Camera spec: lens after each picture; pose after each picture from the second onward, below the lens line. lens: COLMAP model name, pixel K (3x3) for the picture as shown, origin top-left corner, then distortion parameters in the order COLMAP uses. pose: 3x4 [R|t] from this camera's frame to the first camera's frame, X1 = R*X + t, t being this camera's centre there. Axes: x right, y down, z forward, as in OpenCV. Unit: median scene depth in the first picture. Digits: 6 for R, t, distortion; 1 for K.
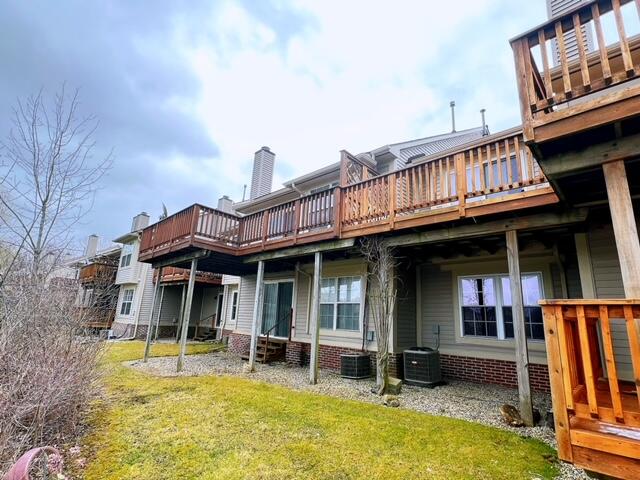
lens RADIAL K [[327.5, 0, 321.2], [0, 327.5, 241.8], [0, 0, 1]] dist [-0.004186, 0.002604]
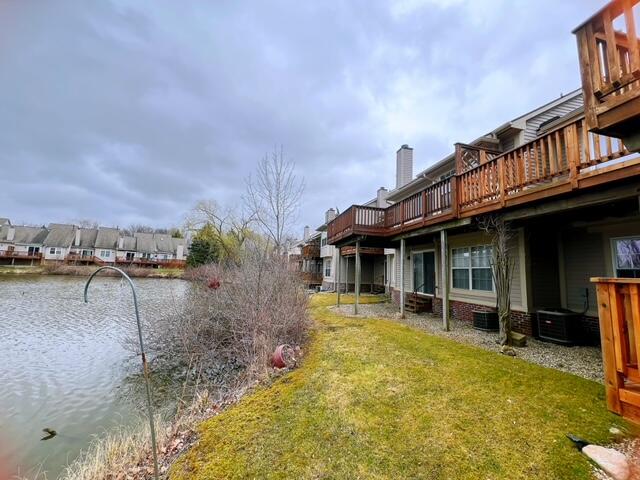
lens RADIAL K [[258.2, 0, 320.2], [0, 258.2, 240.3], [0, 0, 1]] dist [0.001996, 0.000243]
pose [[0.836274, -0.083519, -0.541913, 0.132975], [0.133096, 0.989692, 0.052862, -0.046370], [0.531913, -0.116334, 0.838770, -0.093133]]
